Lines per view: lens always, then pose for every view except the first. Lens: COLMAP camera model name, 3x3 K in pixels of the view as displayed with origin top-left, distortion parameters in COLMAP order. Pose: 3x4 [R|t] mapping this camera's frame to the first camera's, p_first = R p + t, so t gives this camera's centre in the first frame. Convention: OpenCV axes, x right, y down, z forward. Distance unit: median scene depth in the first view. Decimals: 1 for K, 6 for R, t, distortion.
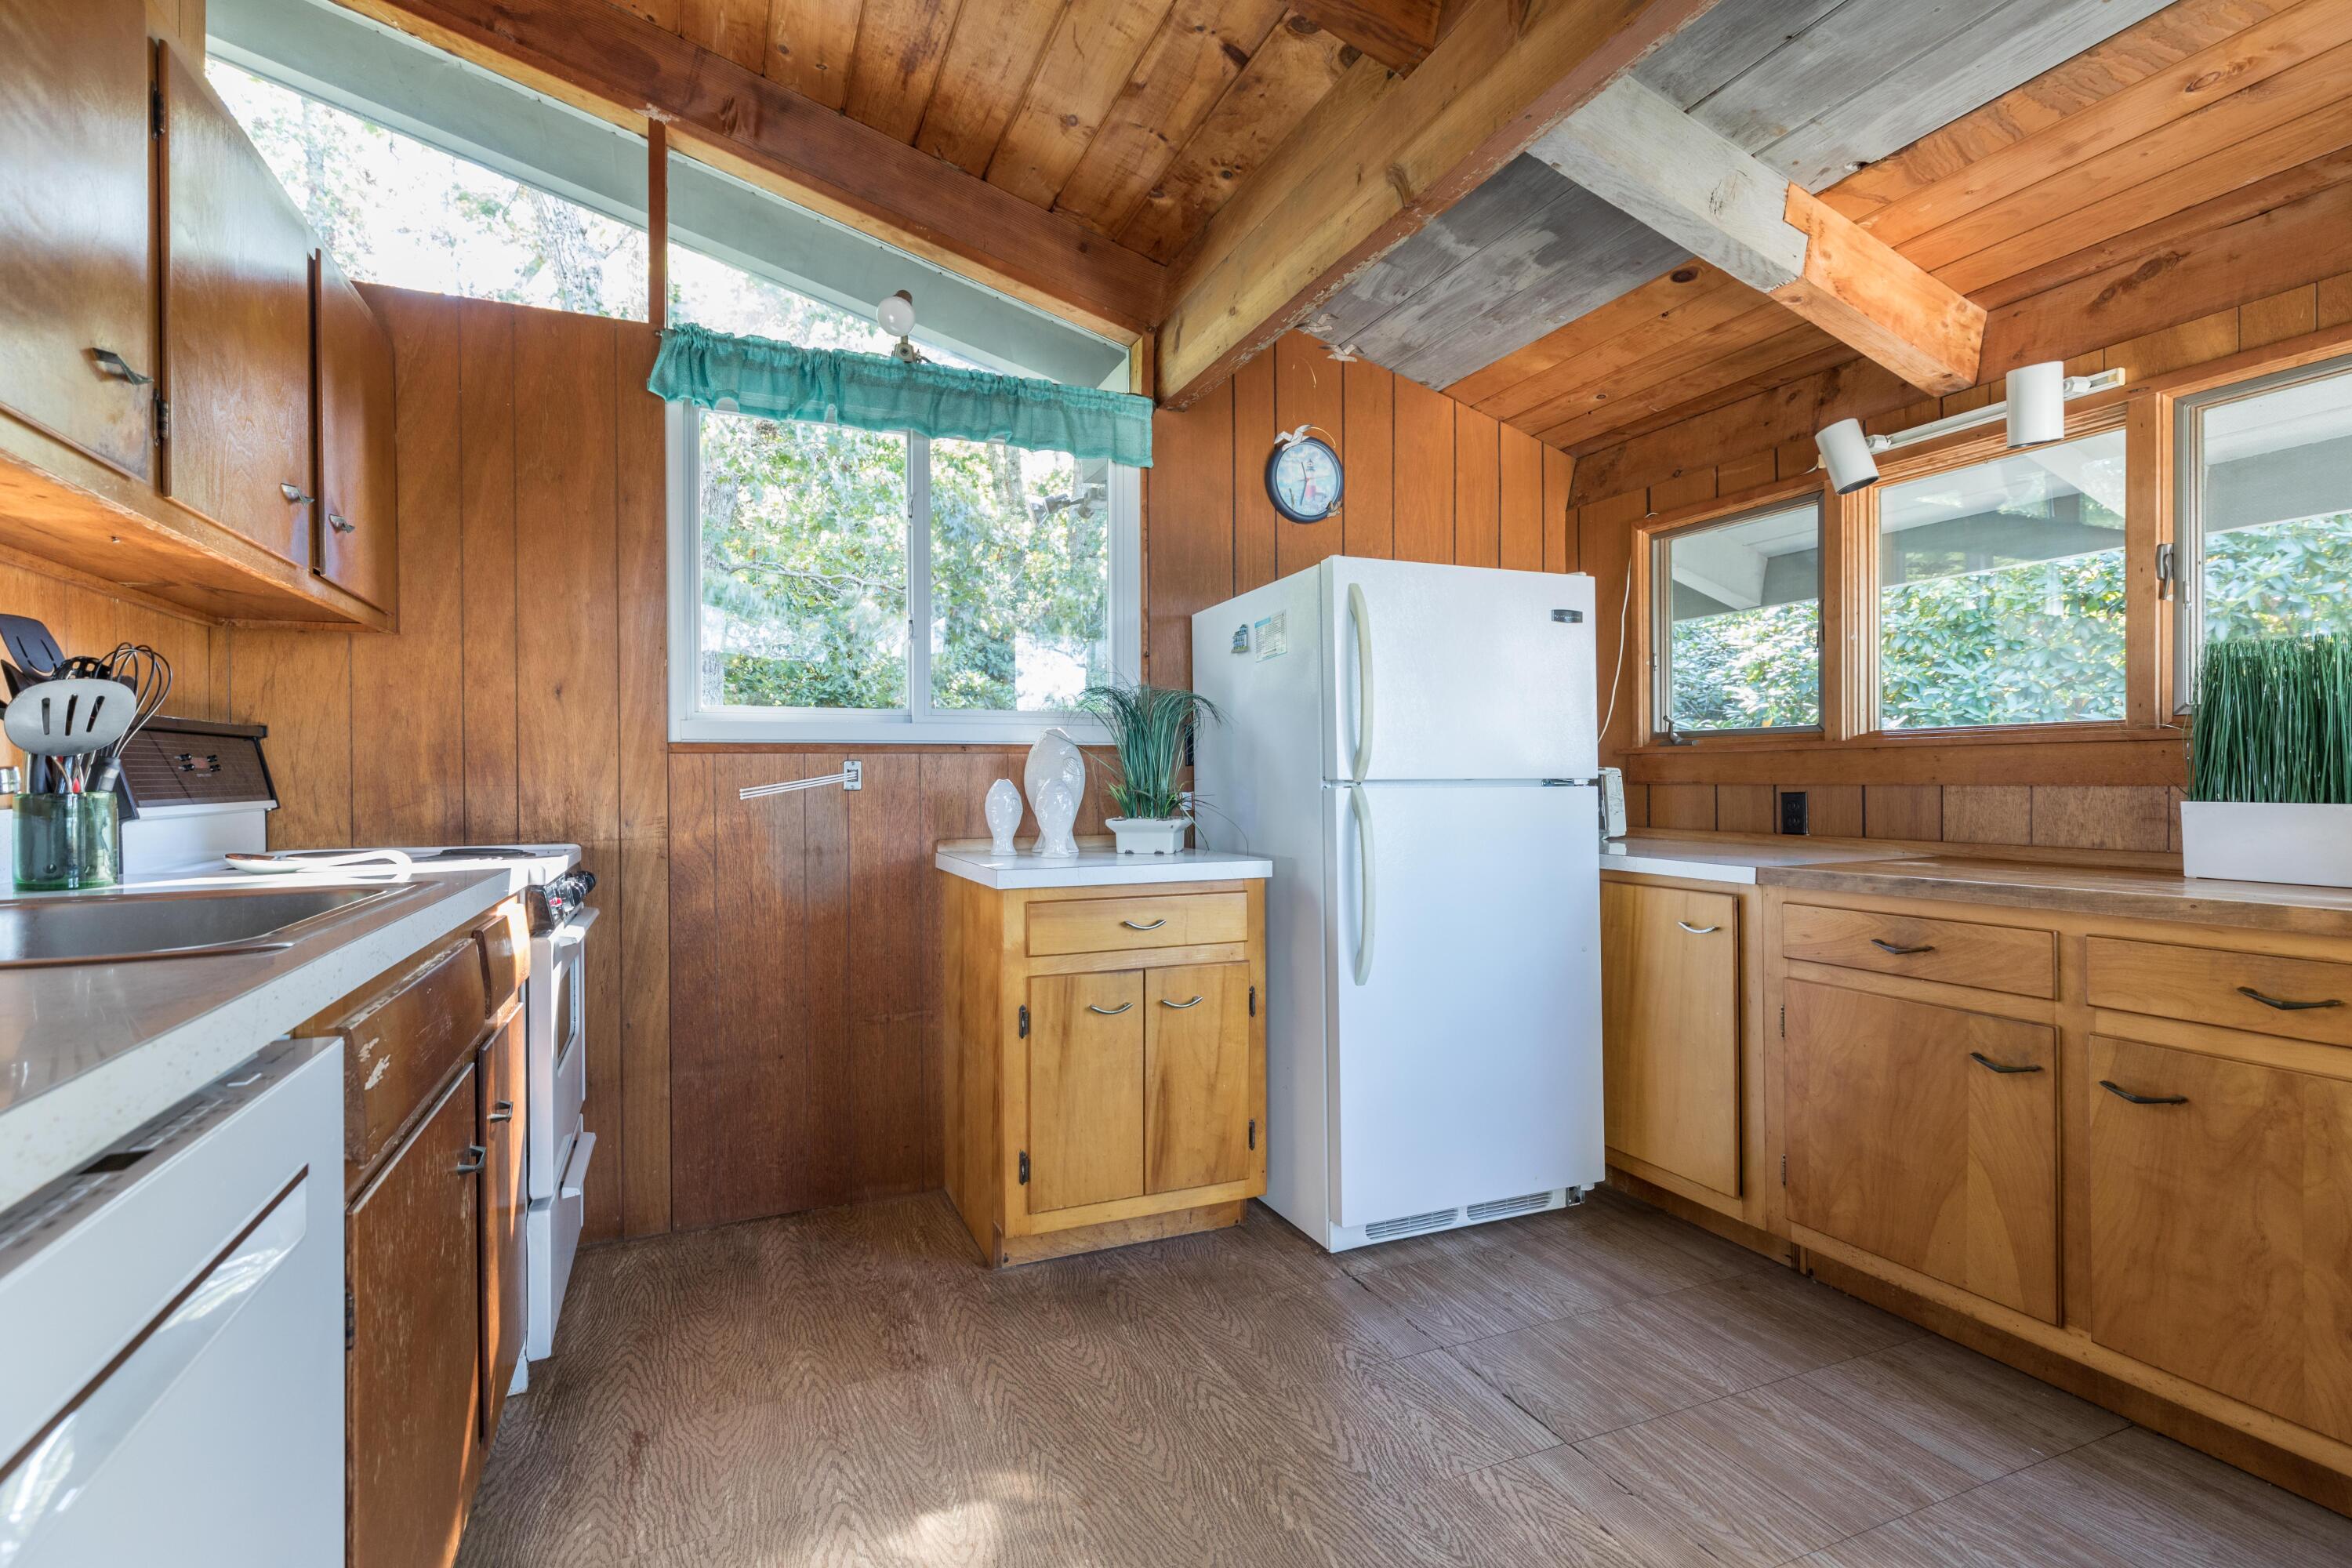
lens RADIAL K [[1106.3, 0, 1172.3], [0, 1106.3, 779.9], [0, 0, 1]] dist [0.010233, -0.000351]
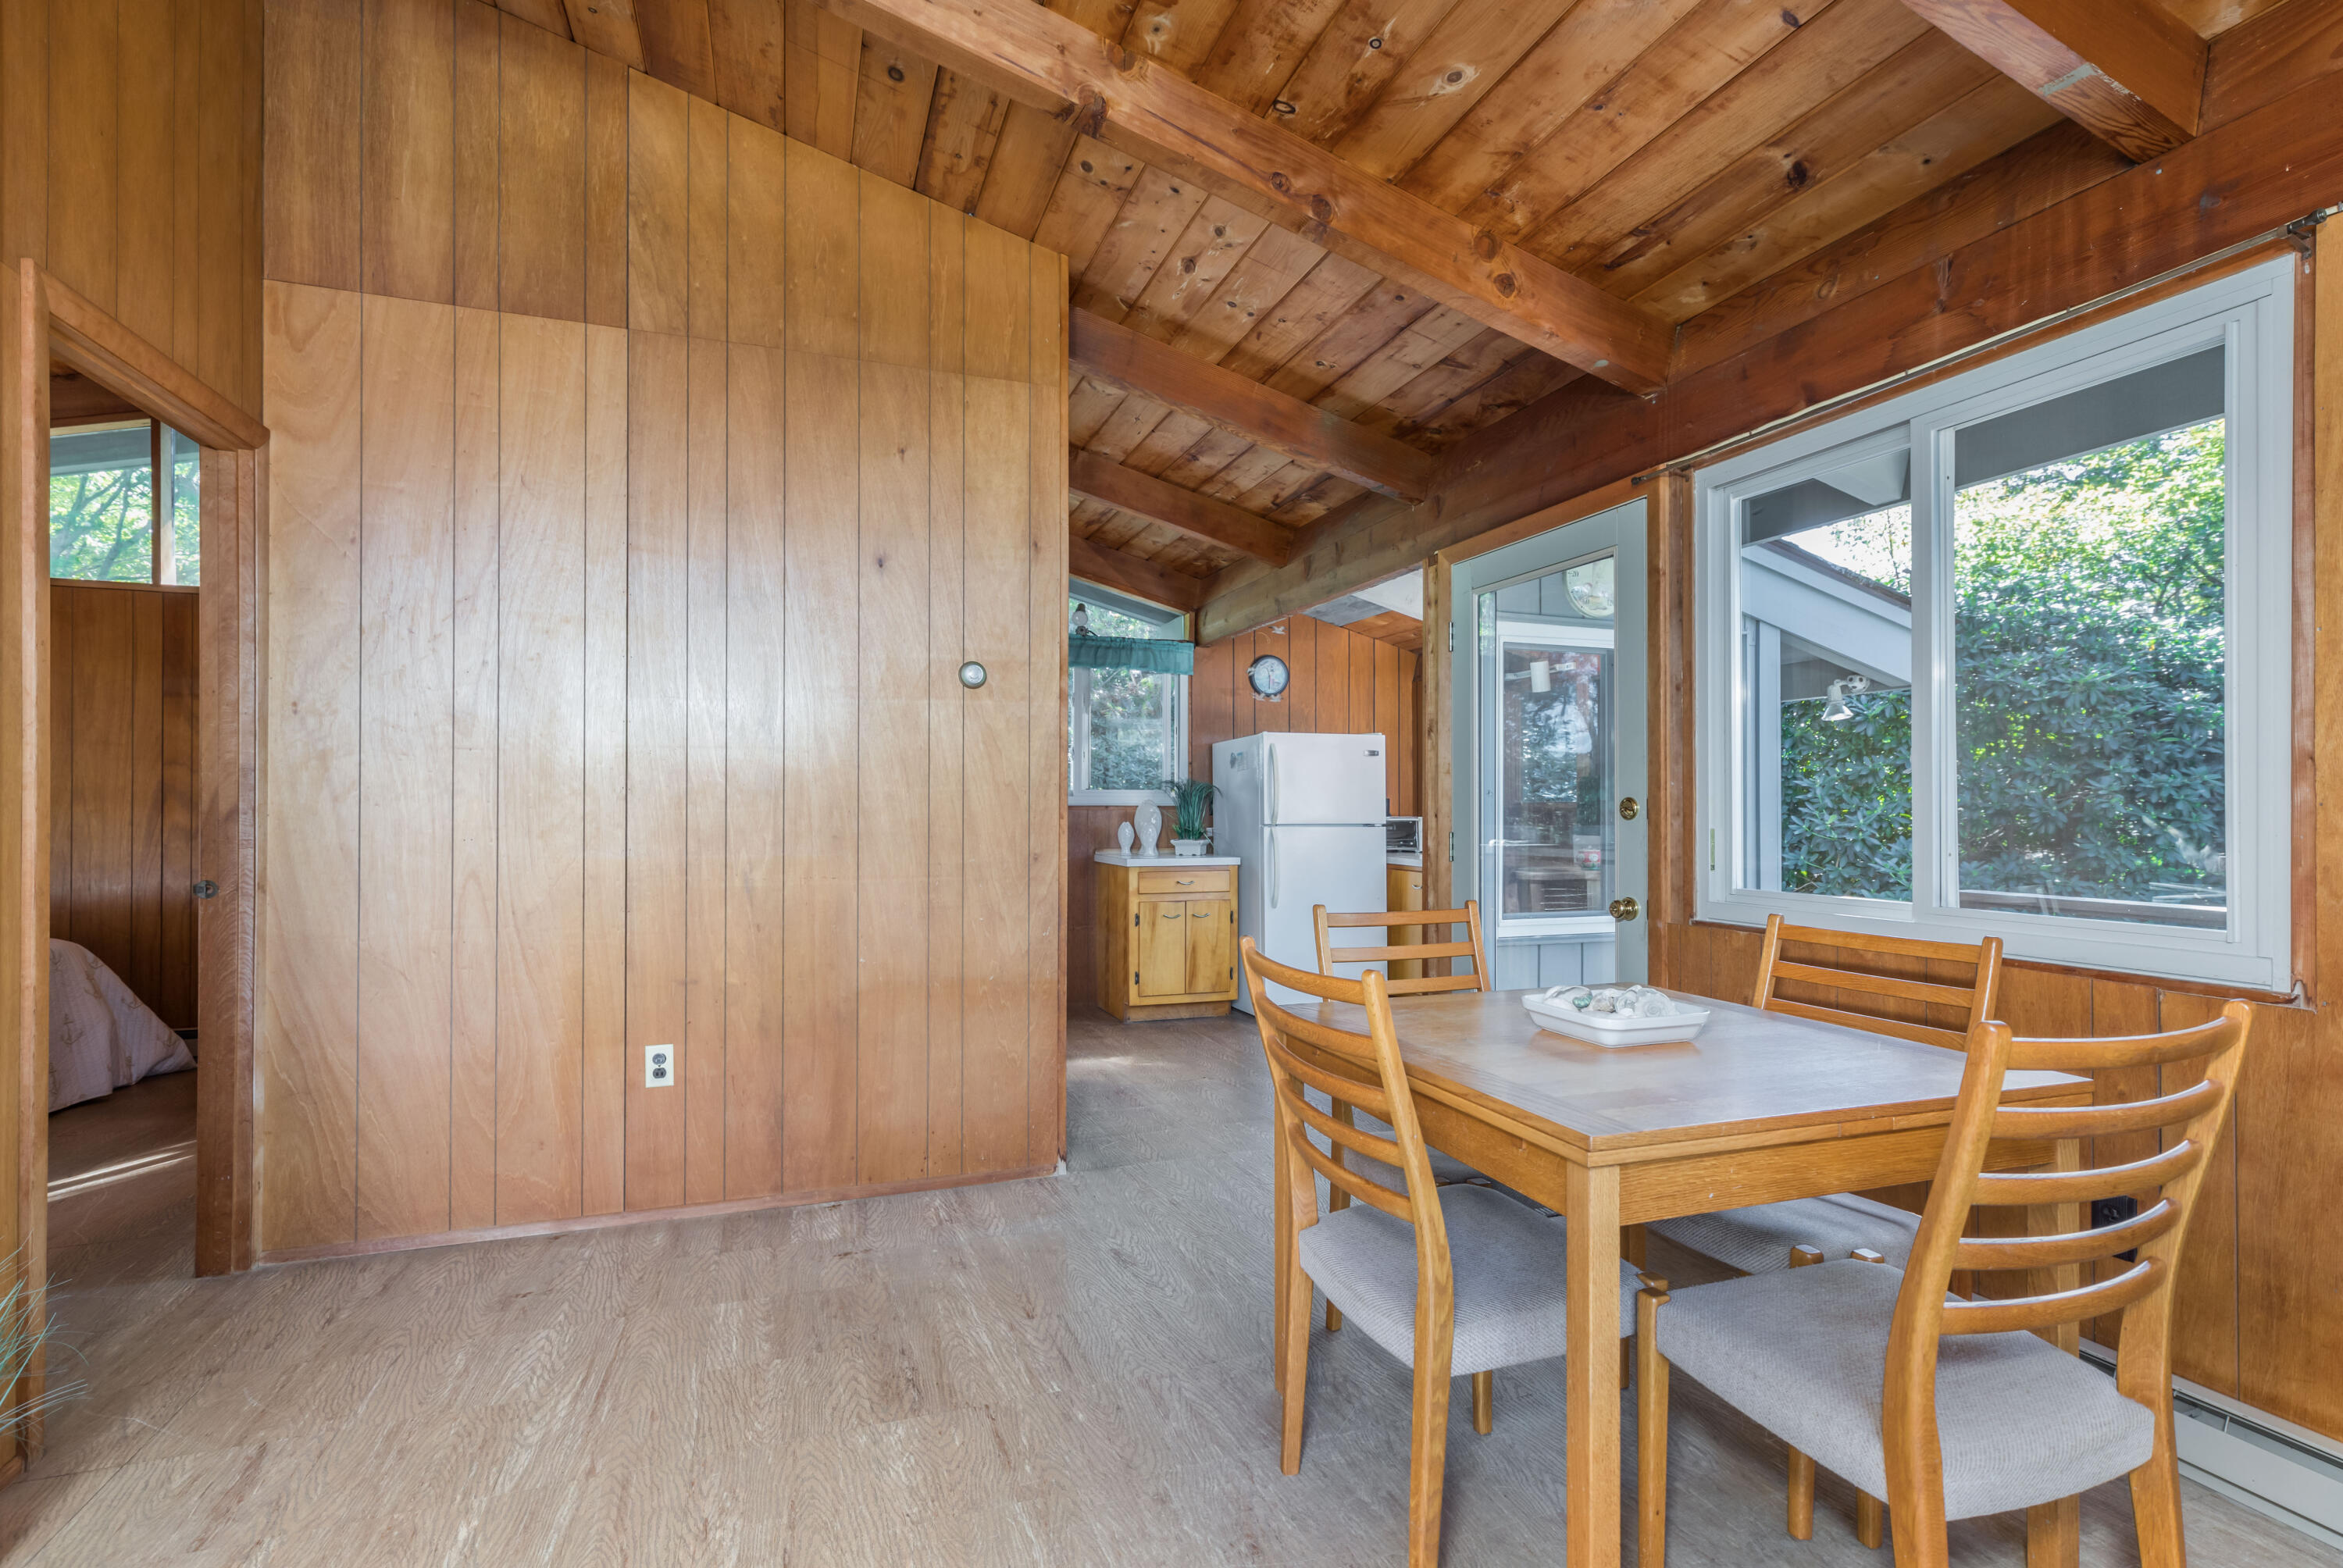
lens RADIAL K [[1102.0, 0, 1169.9], [0, 1102.0, 797.7], [0, 0, 1]] dist [0.010233, -0.000351]
pose [[0.998043, 0.009341, -0.061833, 0.078840], [-0.009623, 0.999945, -0.004261, -0.041425], [0.061790, 0.004848, 0.998077, -1.283070]]
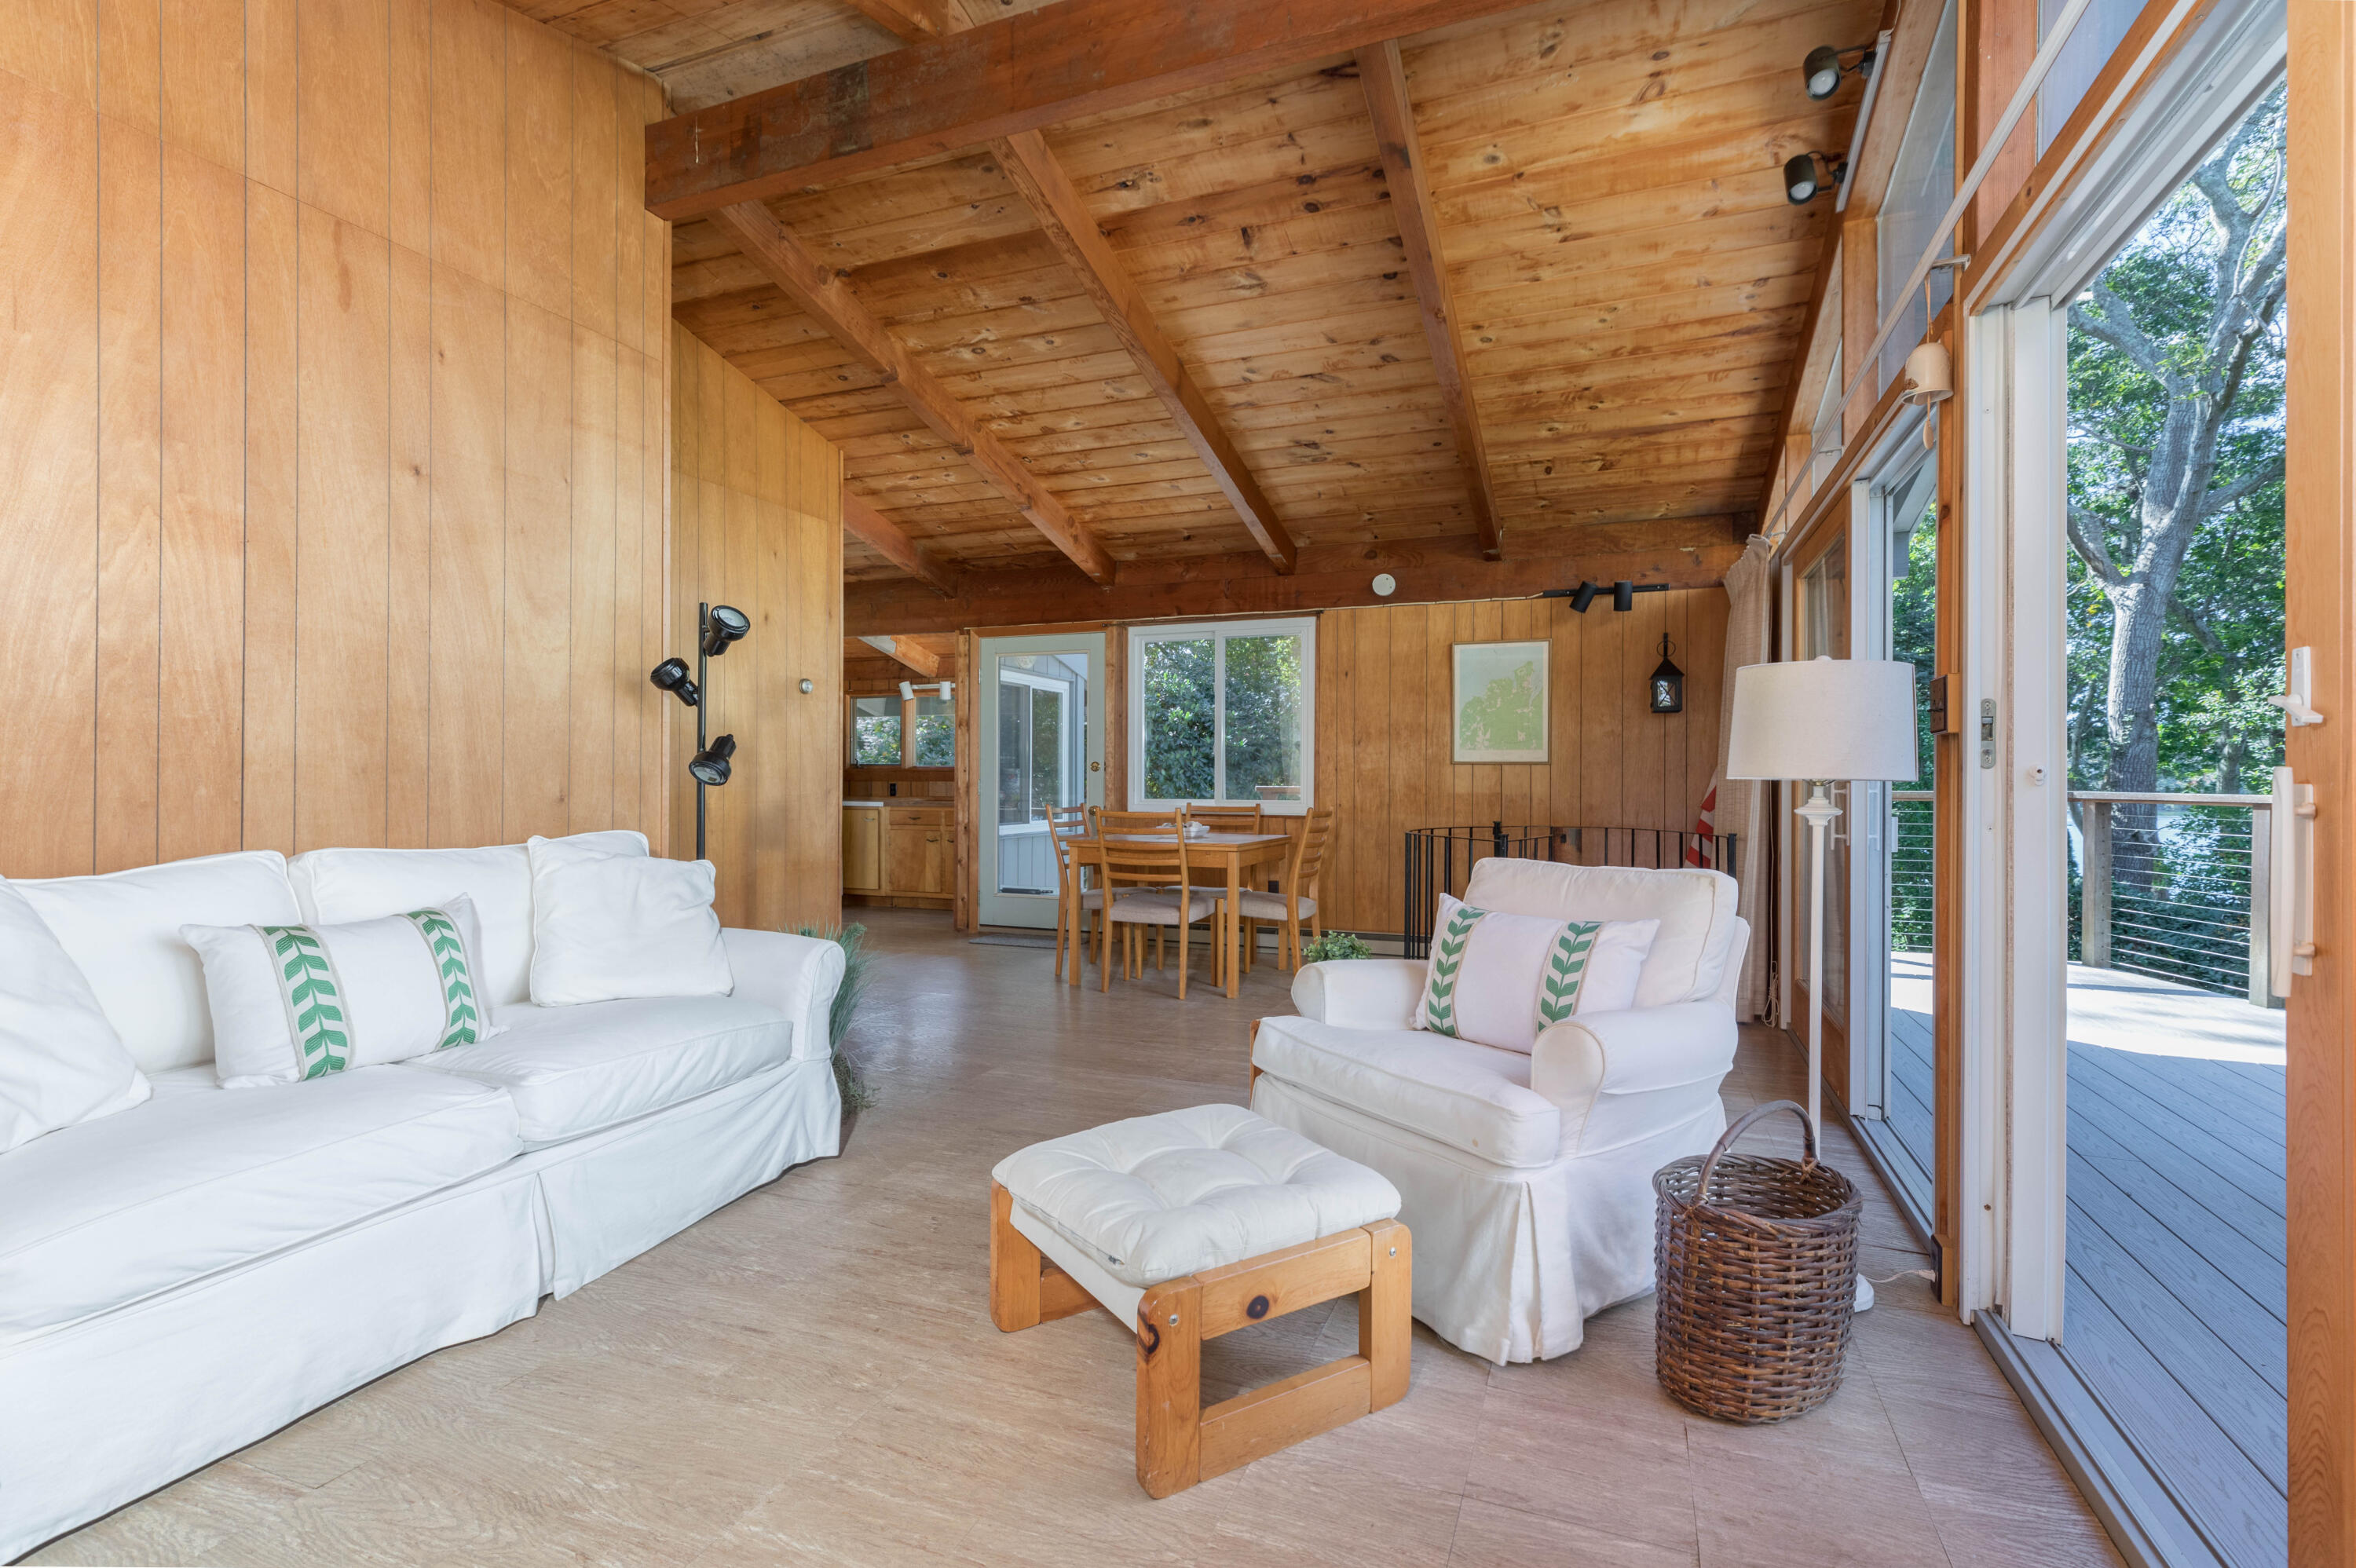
lens RADIAL K [[1108.1, 0, 1171.2], [0, 1108.1, 776.1], [0, 0, 1]] dist [0.010233, -0.000351]
pose [[0.716666, 0.009138, 0.697356, -1.255957], [-0.007842, 0.999957, -0.005044, -0.005033], [-0.697372, -0.001854, 0.716707, -2.133723]]
